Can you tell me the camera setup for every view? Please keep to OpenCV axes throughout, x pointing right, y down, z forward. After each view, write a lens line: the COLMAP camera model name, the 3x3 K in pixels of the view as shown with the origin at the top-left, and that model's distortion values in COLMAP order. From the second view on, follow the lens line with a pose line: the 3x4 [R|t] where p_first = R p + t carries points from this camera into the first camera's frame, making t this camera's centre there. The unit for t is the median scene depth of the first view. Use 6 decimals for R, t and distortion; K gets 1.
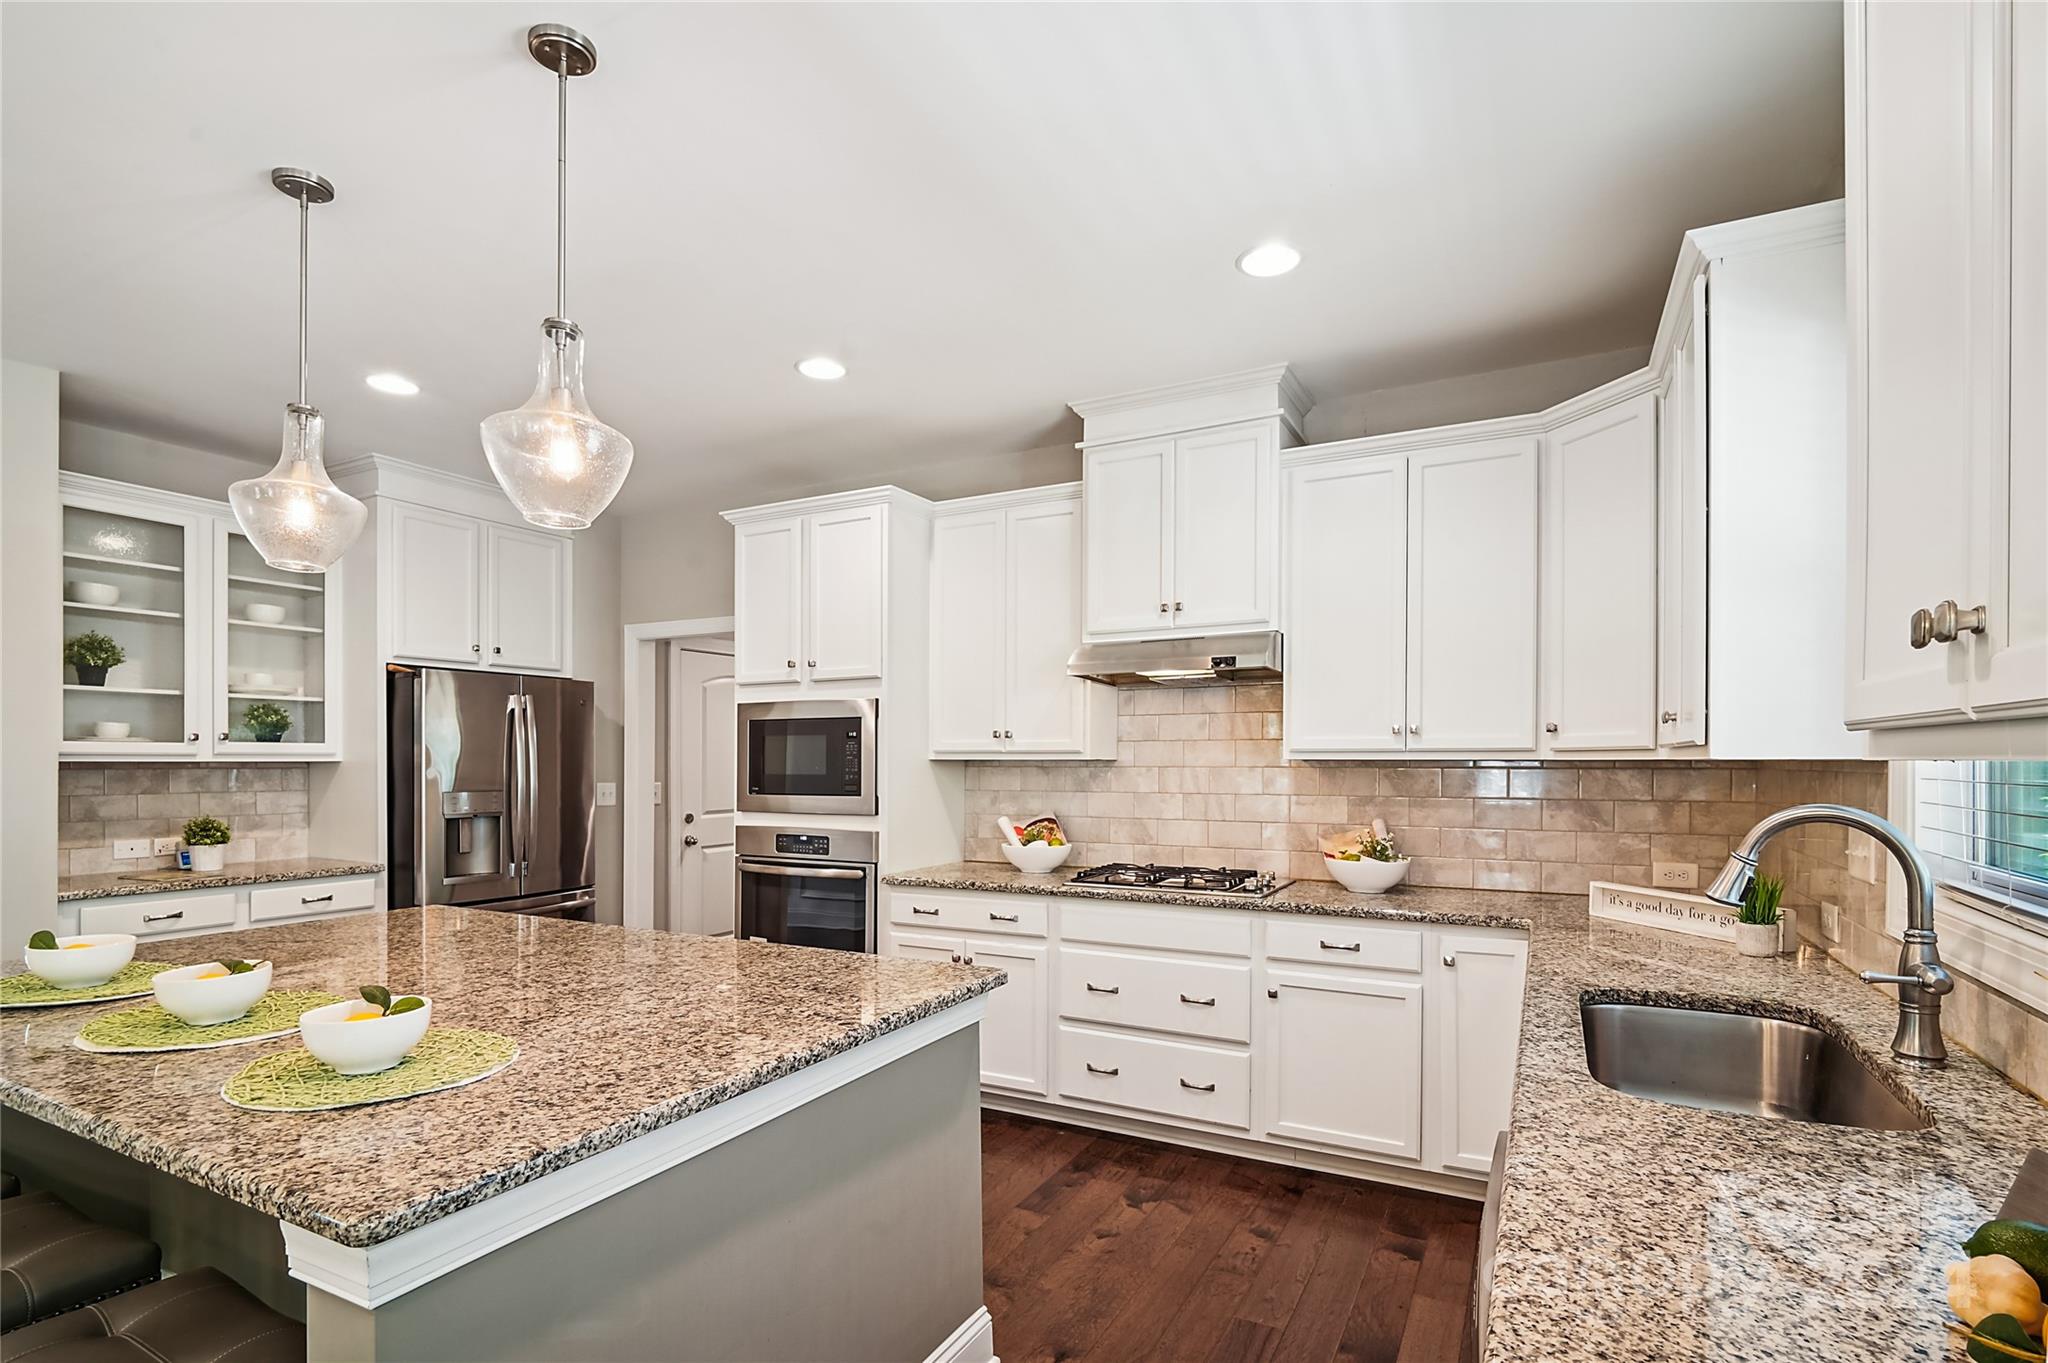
lens RADIAL K [[985.9, 0, 1032.5], [0, 985.9, 758.6], [0, 0, 1]] dist [-0.004275, -0.003265]
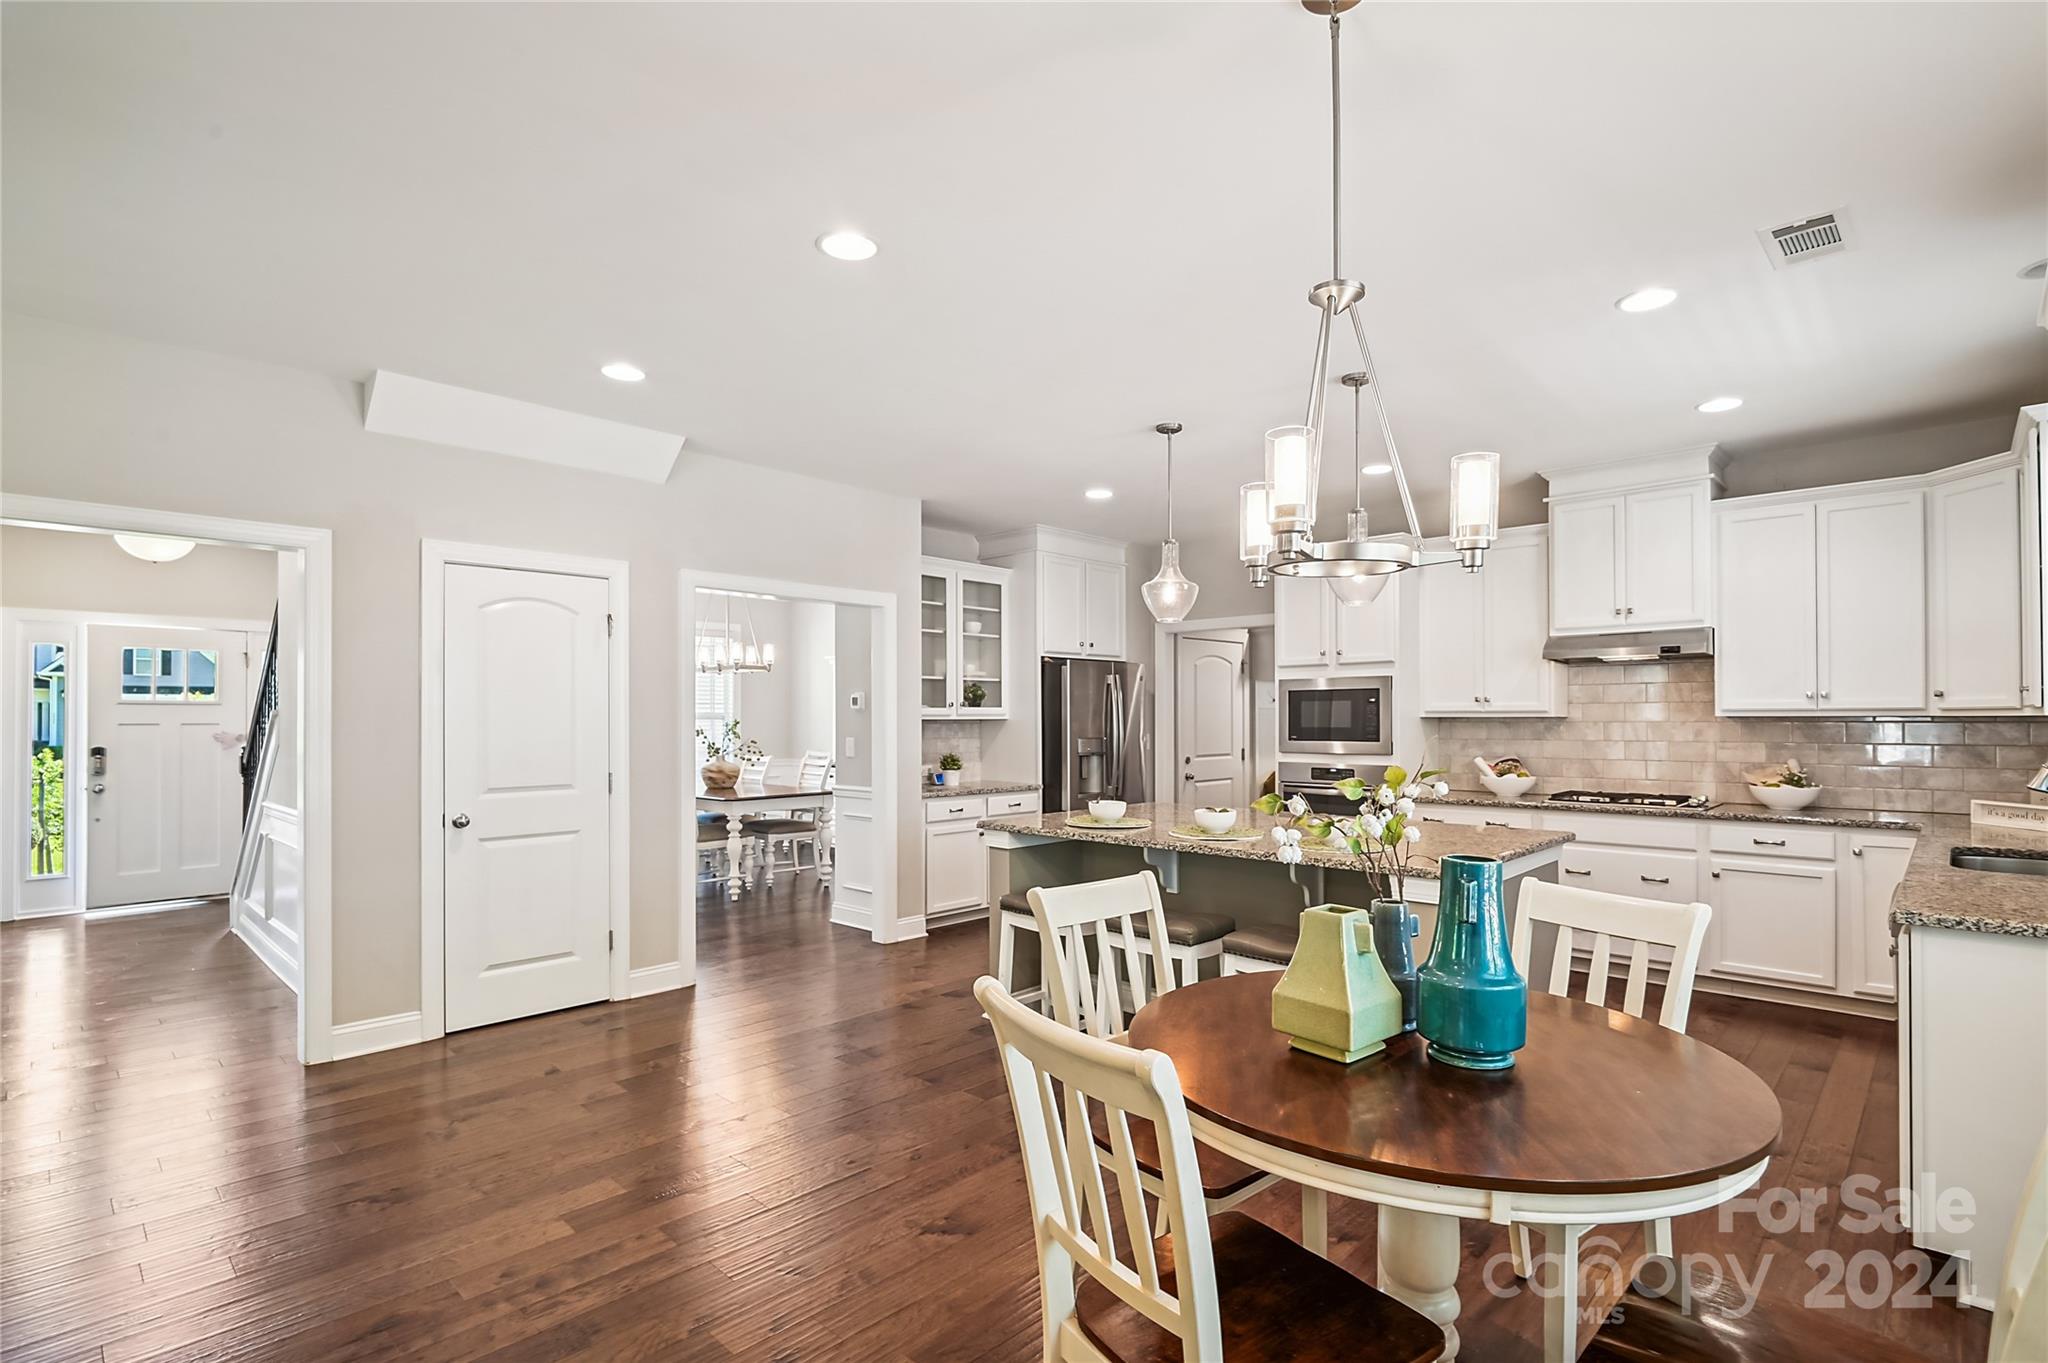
lens RADIAL K [[985.9, 0, 1029.3], [0, 985.9, 701.3], [0, 0, 1]] dist [-0.004275, -0.003265]
pose [[0.961063, -0.006918, -0.276242, -0.291395], [0.002943, 0.999886, -0.014800, -0.002577], [0.276313, 0.013411, 0.960974, -0.610690]]
